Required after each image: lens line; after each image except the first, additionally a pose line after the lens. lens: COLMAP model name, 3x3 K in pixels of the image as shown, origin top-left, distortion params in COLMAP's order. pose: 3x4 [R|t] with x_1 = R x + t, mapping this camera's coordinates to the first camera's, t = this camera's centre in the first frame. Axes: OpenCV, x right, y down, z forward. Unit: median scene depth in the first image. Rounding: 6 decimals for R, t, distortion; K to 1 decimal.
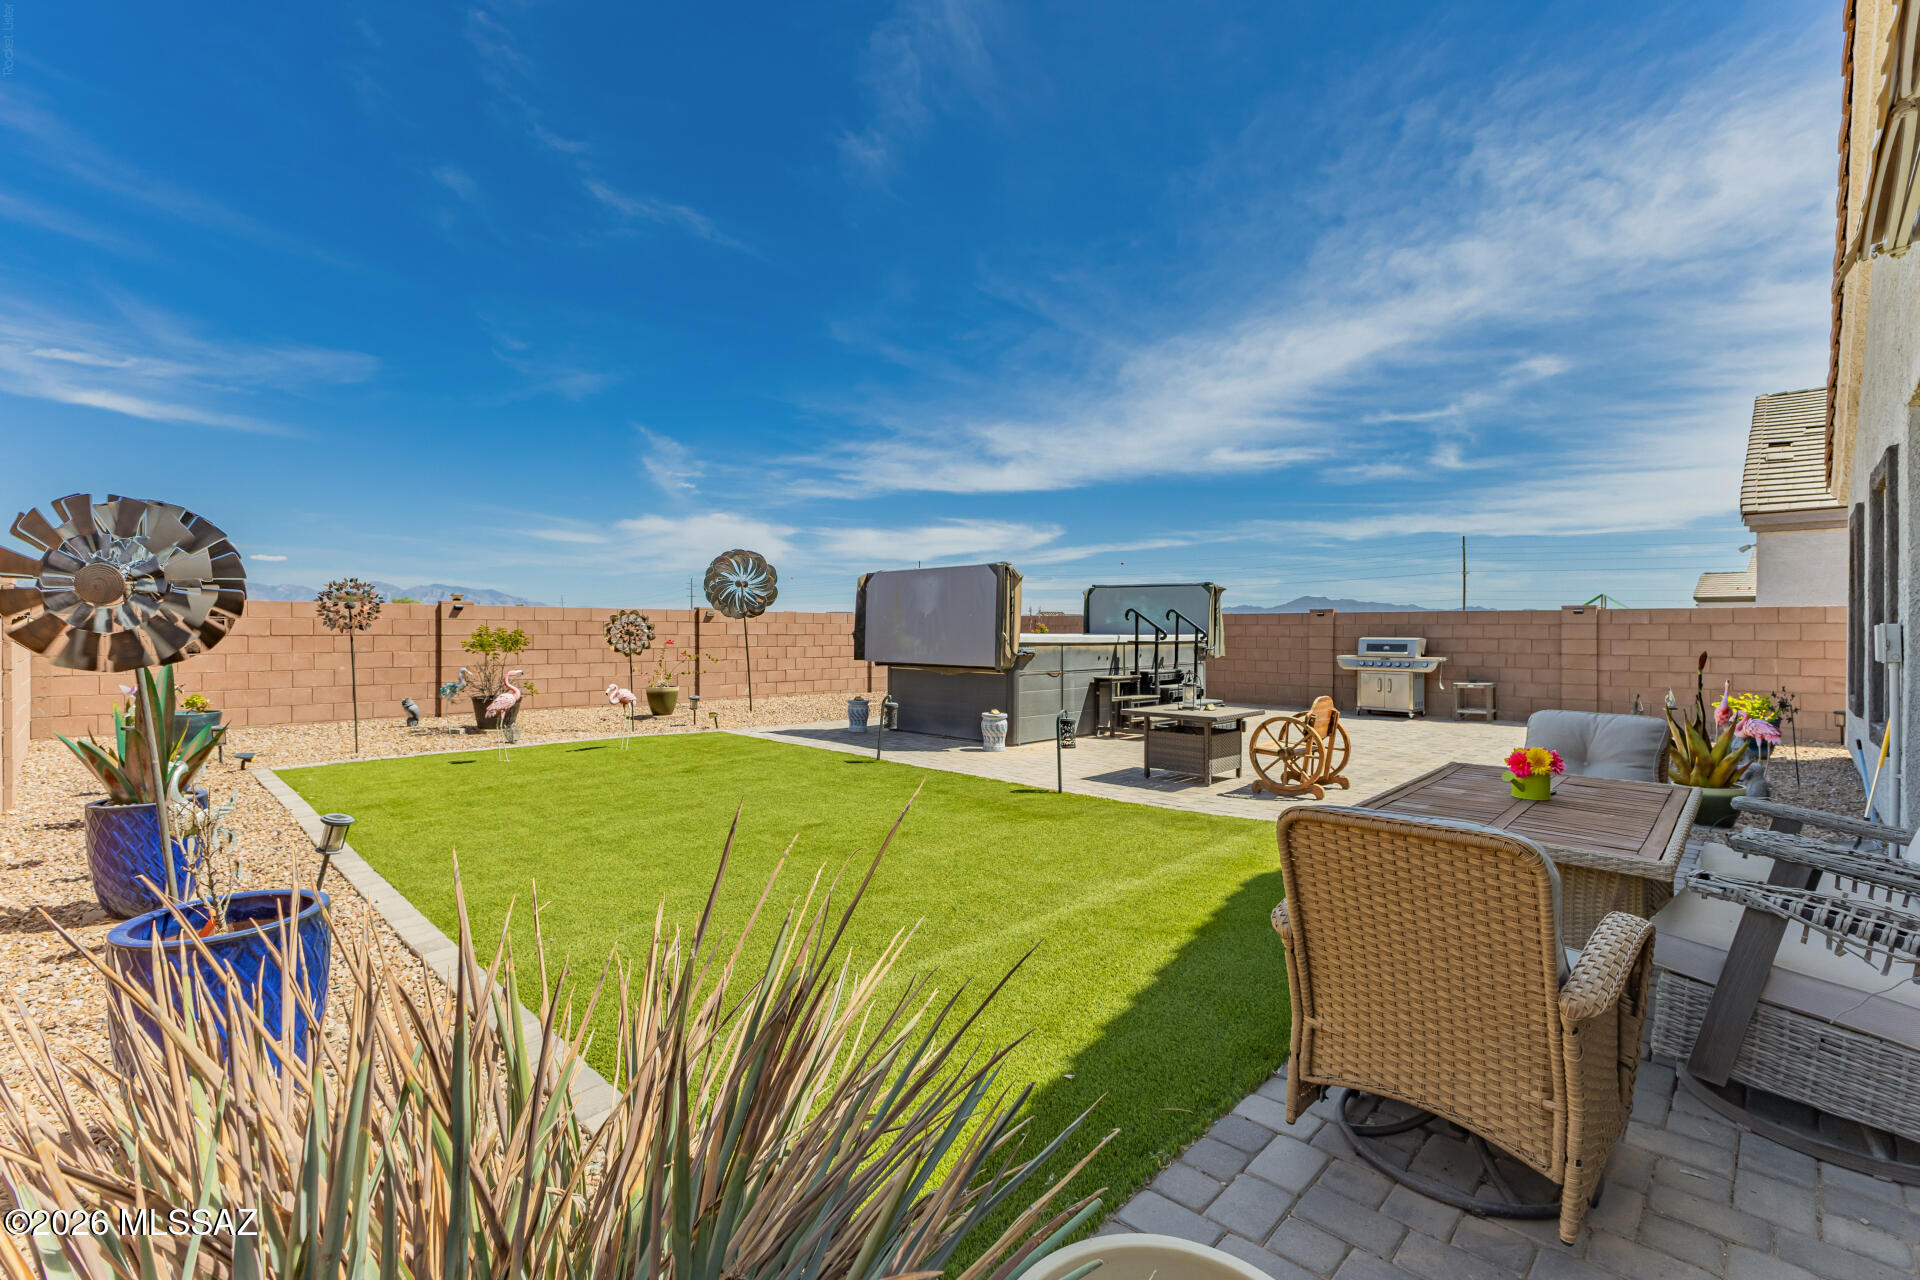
lens RADIAL K [[844.7, 0, 953.6], [0, 844.7, 634.4], [0, 0, 1]] dist [0.010665, 0.000230]
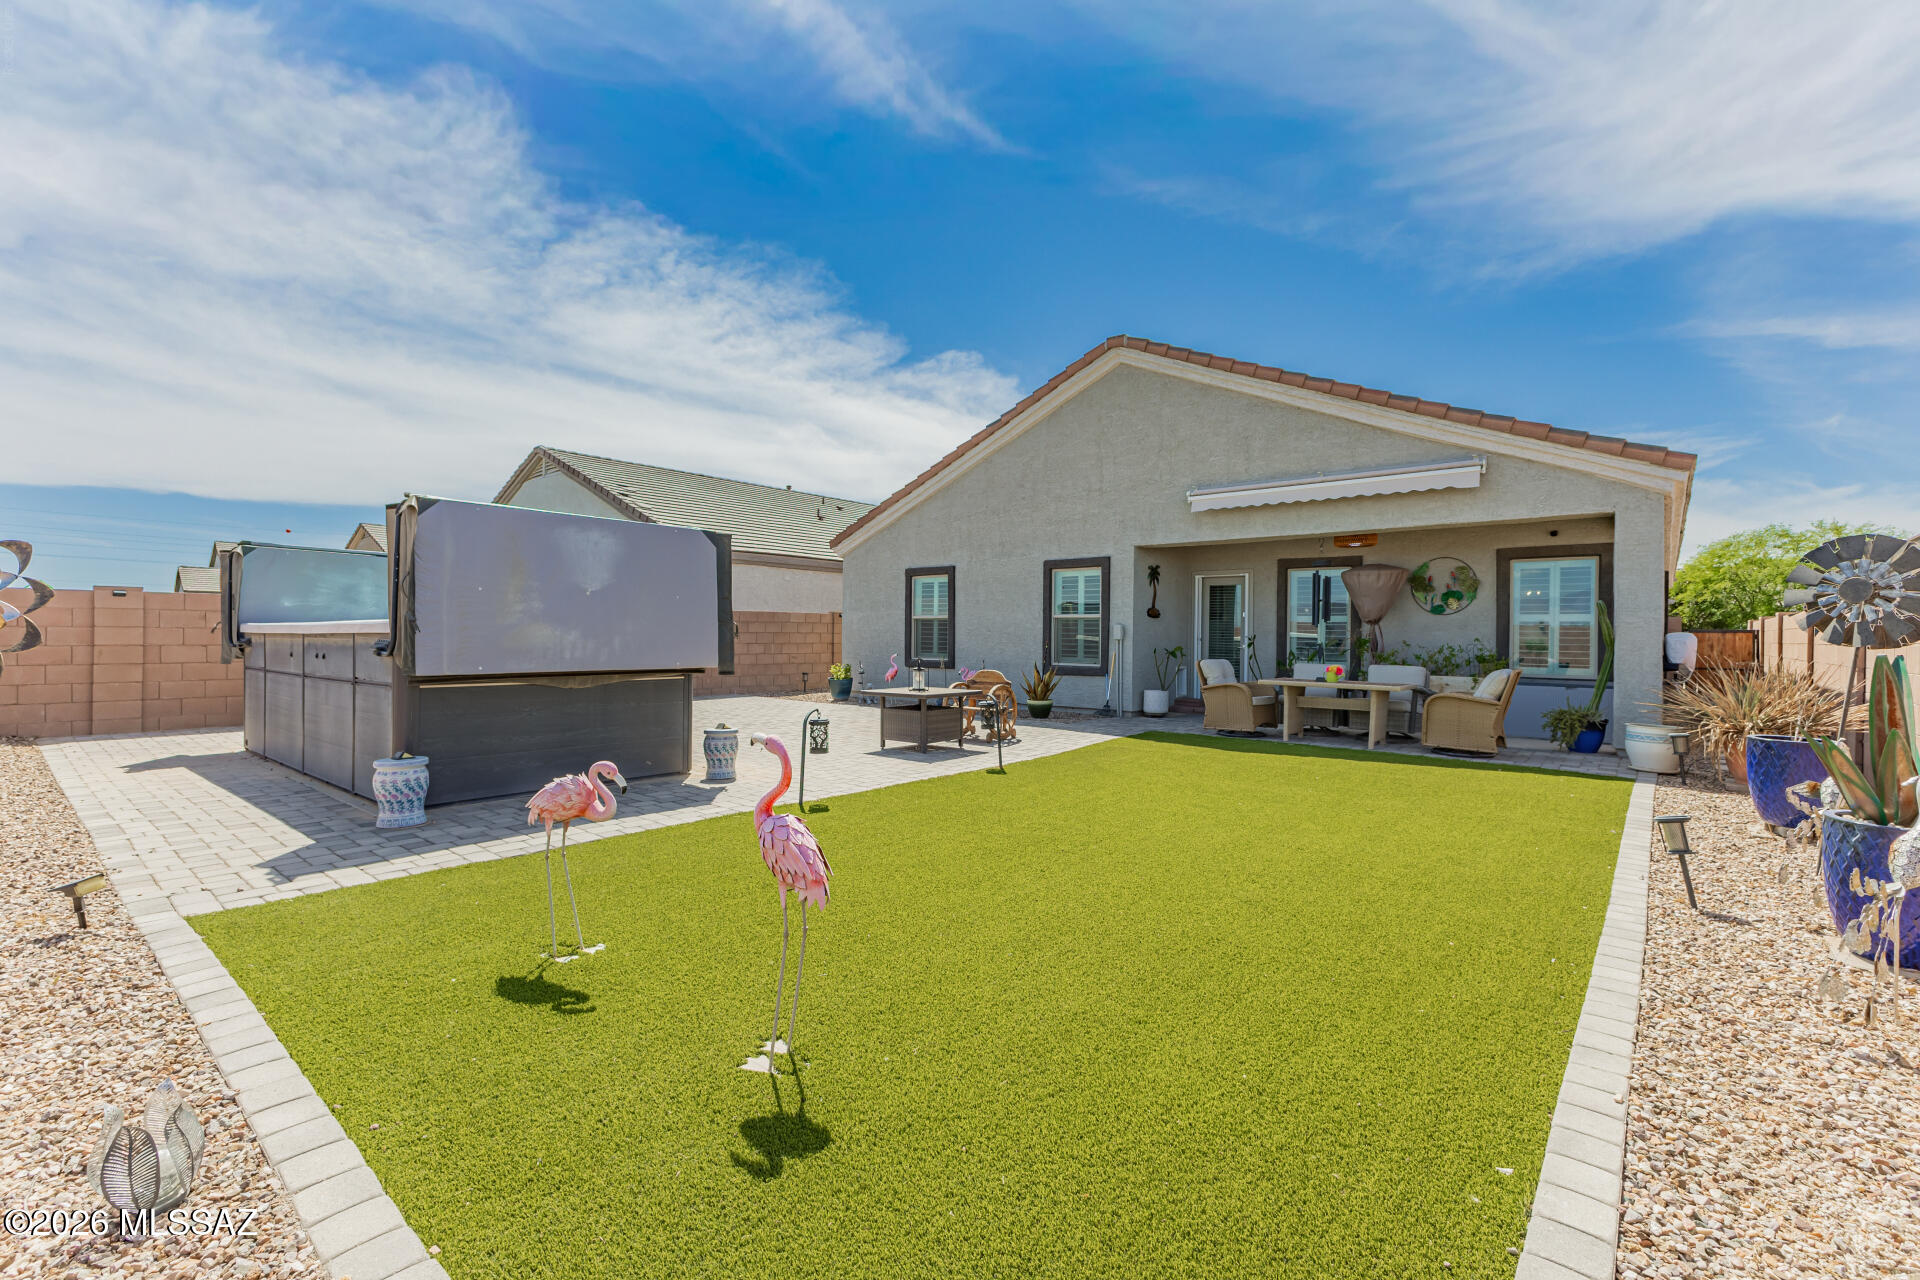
lens RADIAL K [[844.7, 0, 947.4], [0, 844.7, 631.0], [0, 0, 1]] dist [0.010665, 0.000230]
pose [[-0.071272, 0.001210, 0.997456, -0.564874], [-0.005230, 0.999985, -0.001586, 0.004303], [-0.997443, -0.005330, -0.071265, 0.663816]]
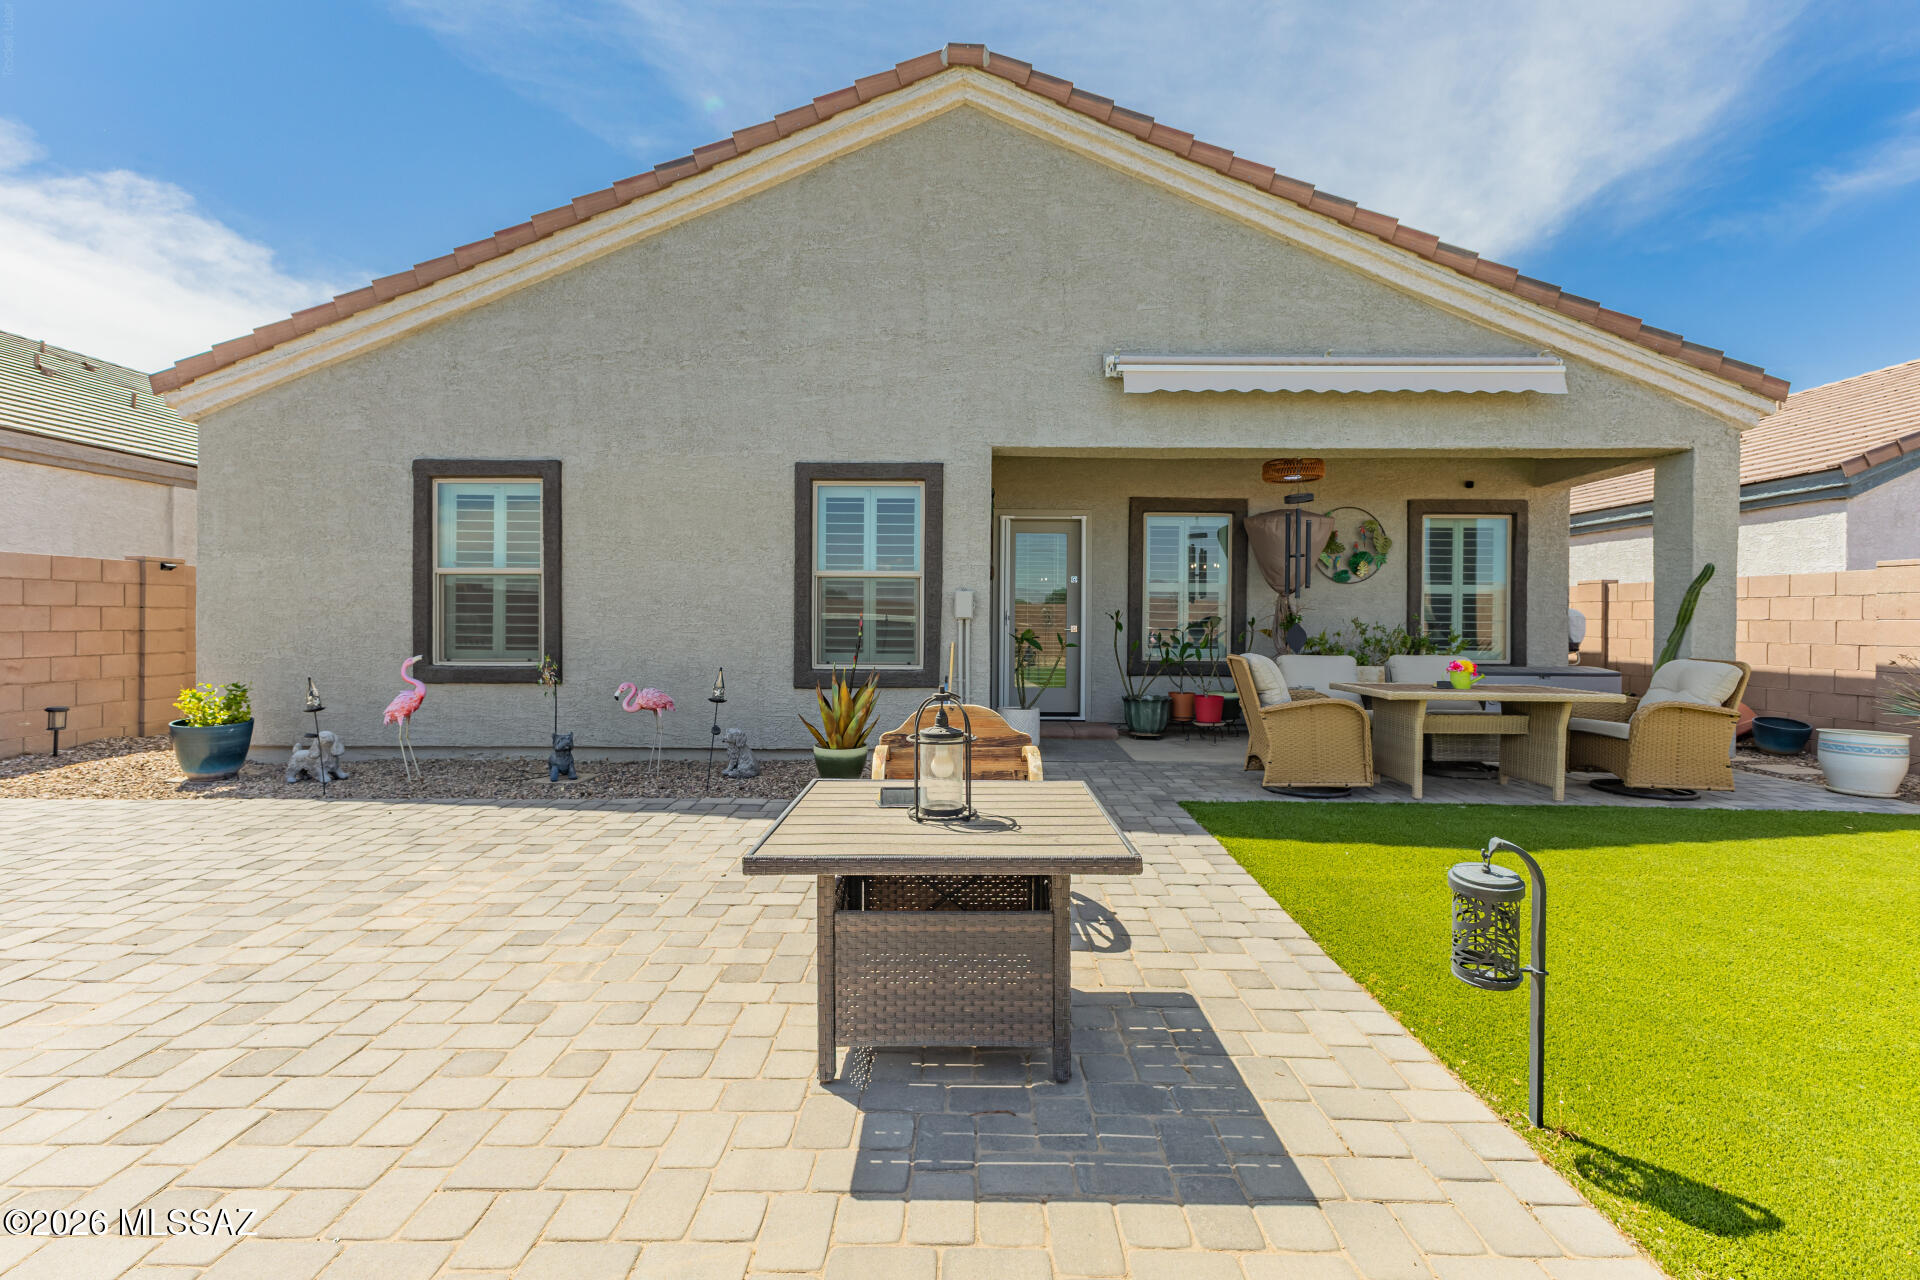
lens RADIAL K [[844.7, 0, 968.0], [0, 844.7, 617.5], [0, 0, 1]] dist [0.010665, 0.000230]
pose [[-0.702170, -0.005710, 0.711987, 0.040180], [-0.005352, 0.999982, 0.002741, 0.009739], [-0.711989, -0.001886, -0.702188, 0.767190]]
